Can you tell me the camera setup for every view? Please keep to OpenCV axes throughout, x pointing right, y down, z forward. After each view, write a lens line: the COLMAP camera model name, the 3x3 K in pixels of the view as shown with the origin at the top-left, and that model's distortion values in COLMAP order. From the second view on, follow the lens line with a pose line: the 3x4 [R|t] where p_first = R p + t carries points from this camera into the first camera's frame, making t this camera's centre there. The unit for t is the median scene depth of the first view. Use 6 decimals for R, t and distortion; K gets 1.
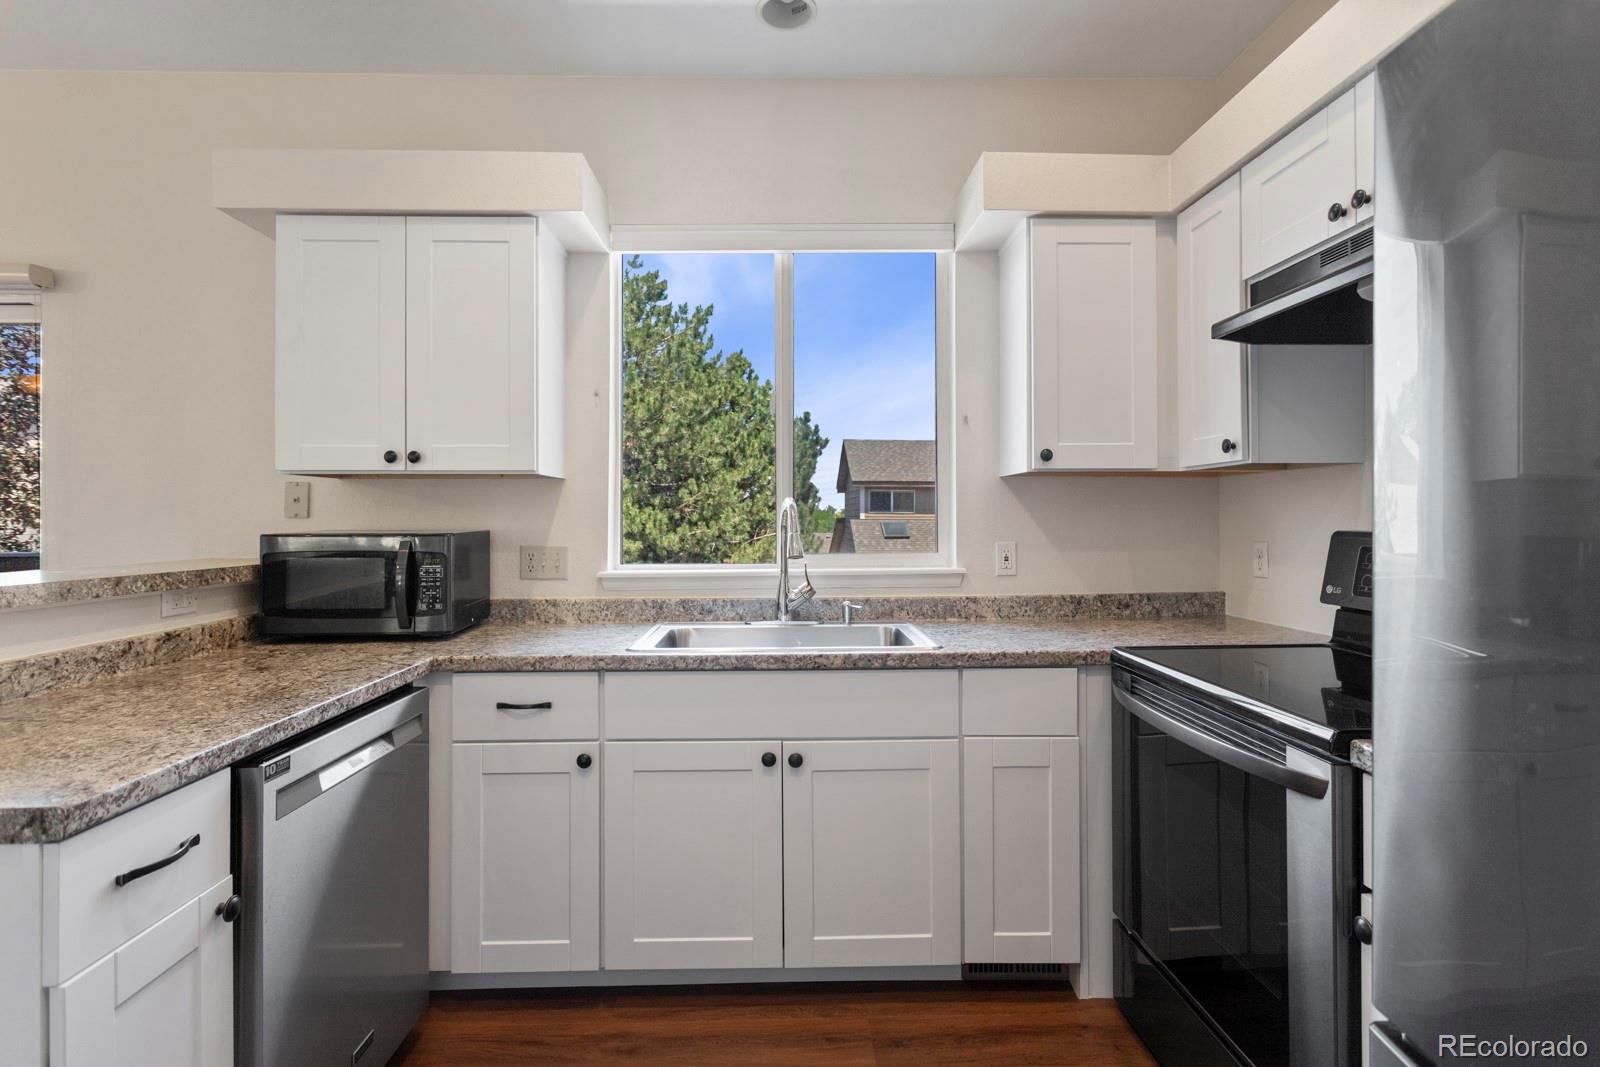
lens RADIAL K [[769.4, 0, 797.5], [0, 769.4, 515.1], [0, 0, 1]] dist [-0.000265, 0.001849]
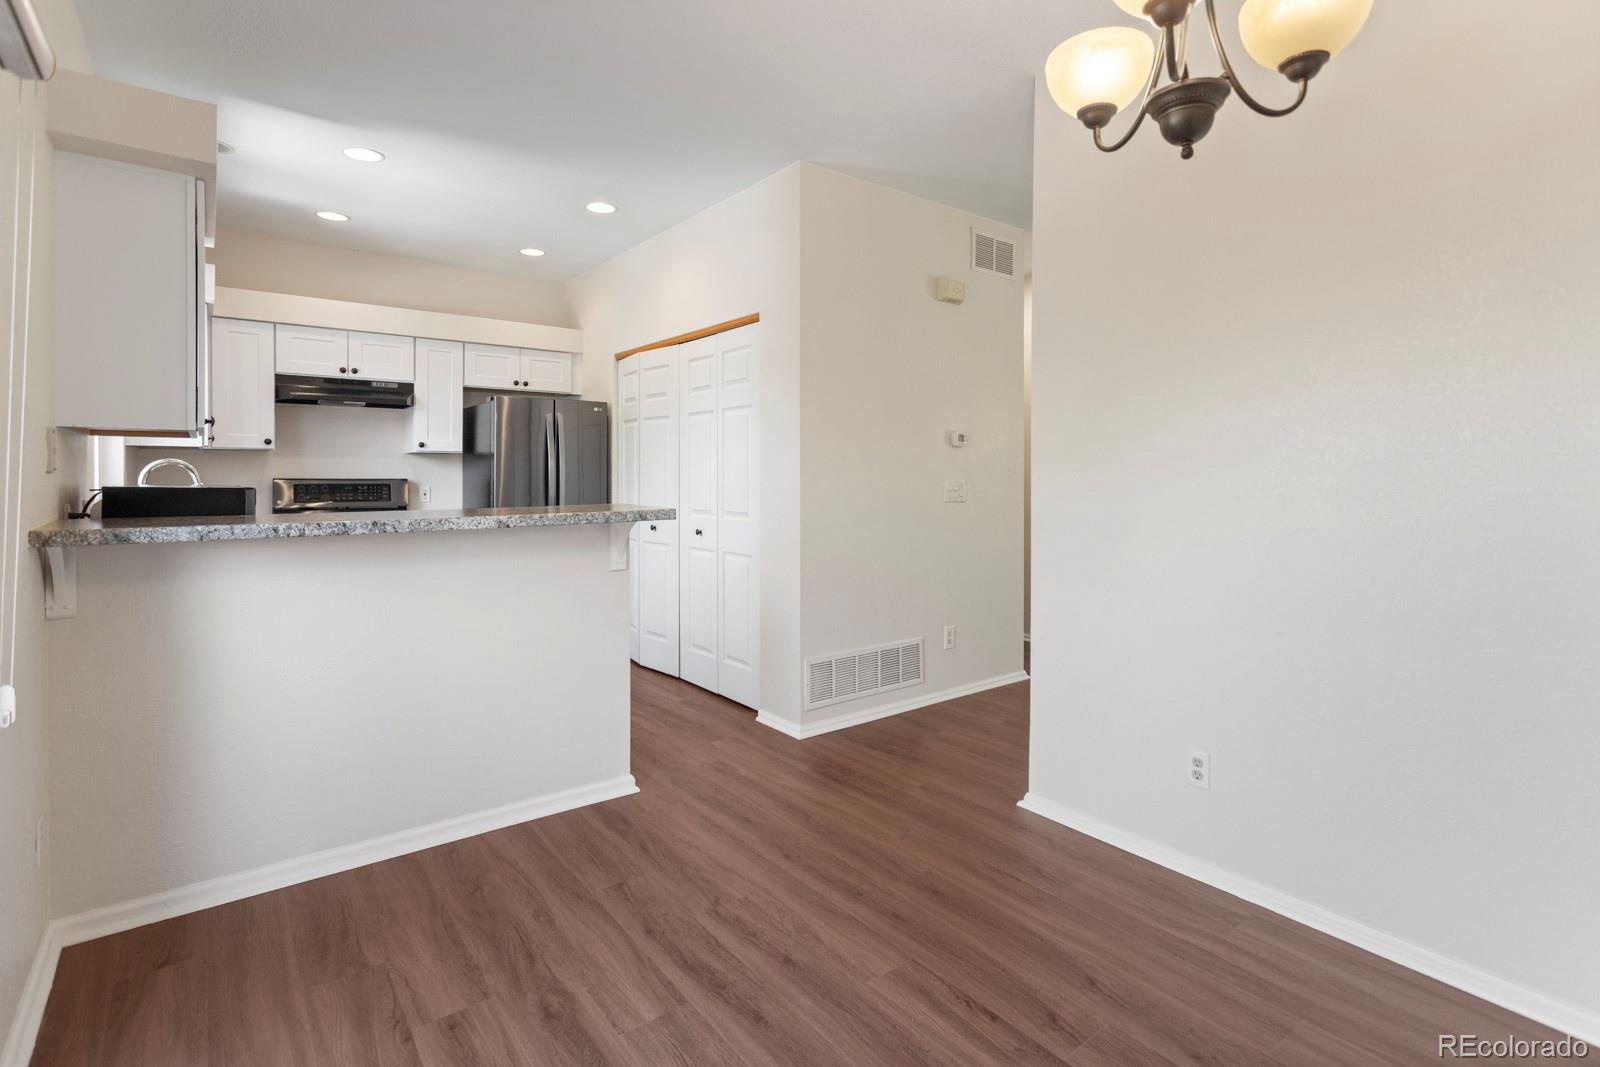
lens RADIAL K [[769.4, 0, 801.1], [0, 769.4, 489.1], [0, 0, 1]] dist [-0.000265, 0.001849]
pose [[-0.589325, -0.017095, 0.807716, -2.243808], [-0.006227, 0.999843, 0.016618, 0.004319], [-0.807872, 0.004764, -0.589338, 1.080074]]
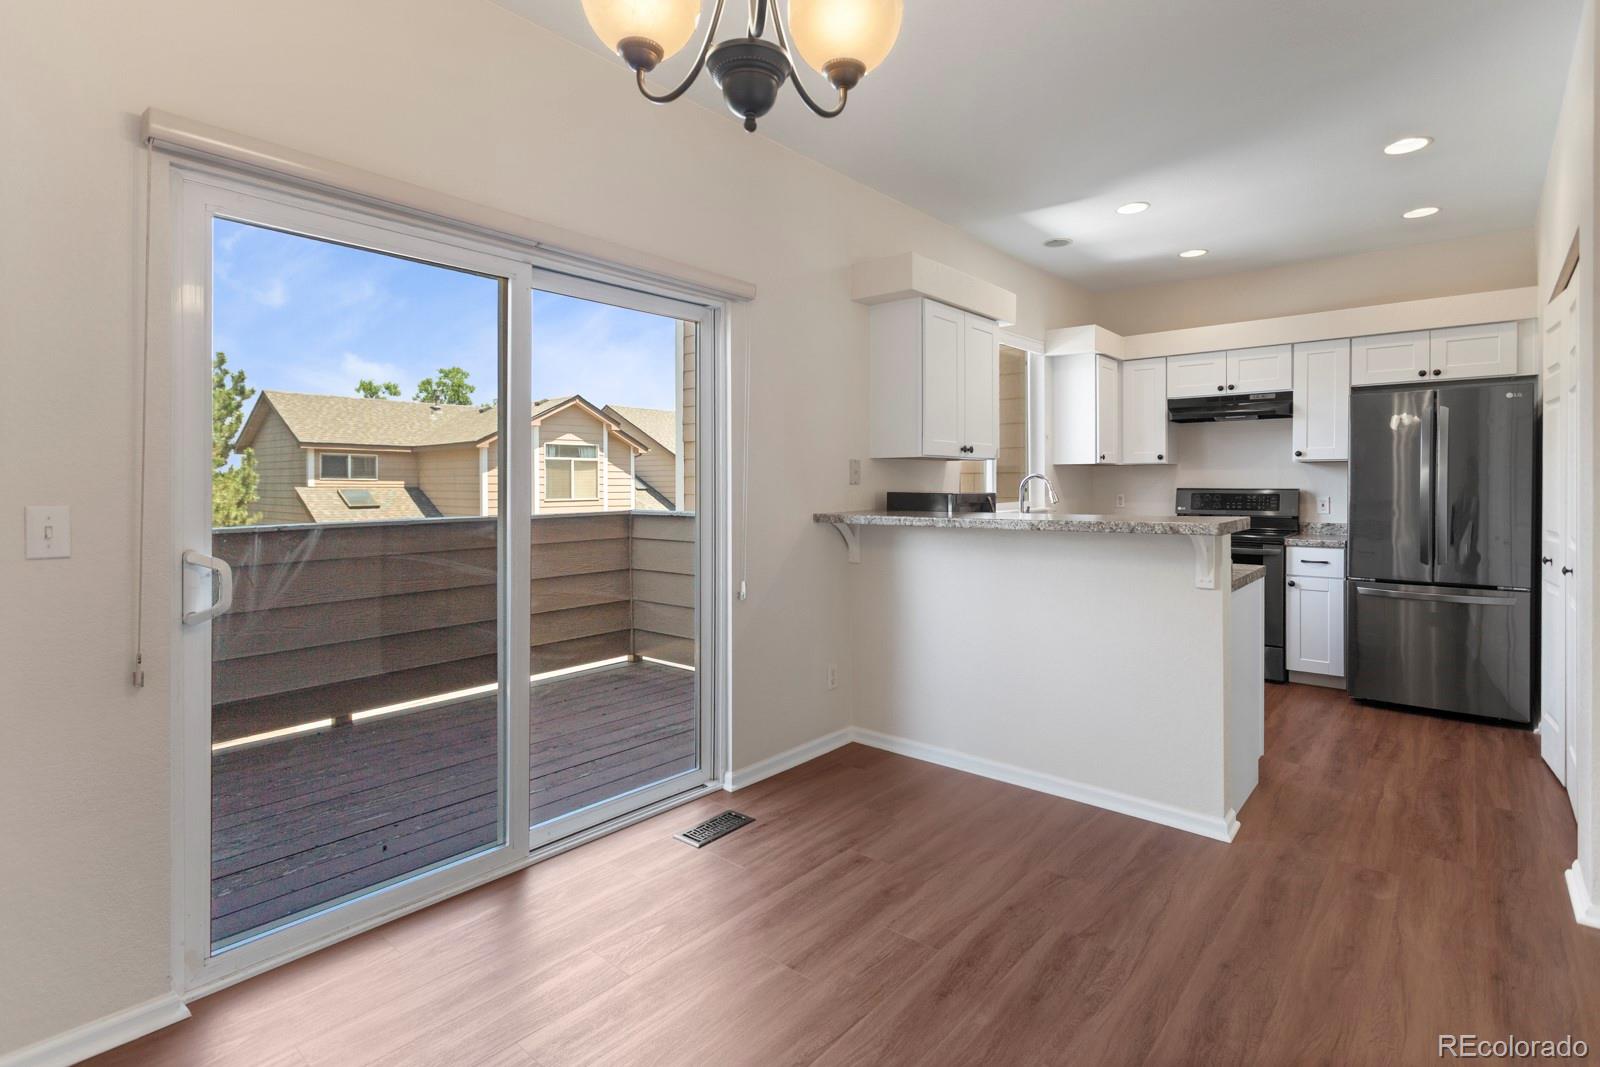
lens RADIAL K [[769.4, 0, 812.3], [0, 769.4, 492.0], [0, 0, 1]] dist [-0.000265, 0.001849]
pose [[0.667941, -0.008687, 0.744164, -2.314353], [-0.000714, 0.999924, 0.012313, 0.001222], [-0.744214, -0.008756, 0.667884, 0.098502]]
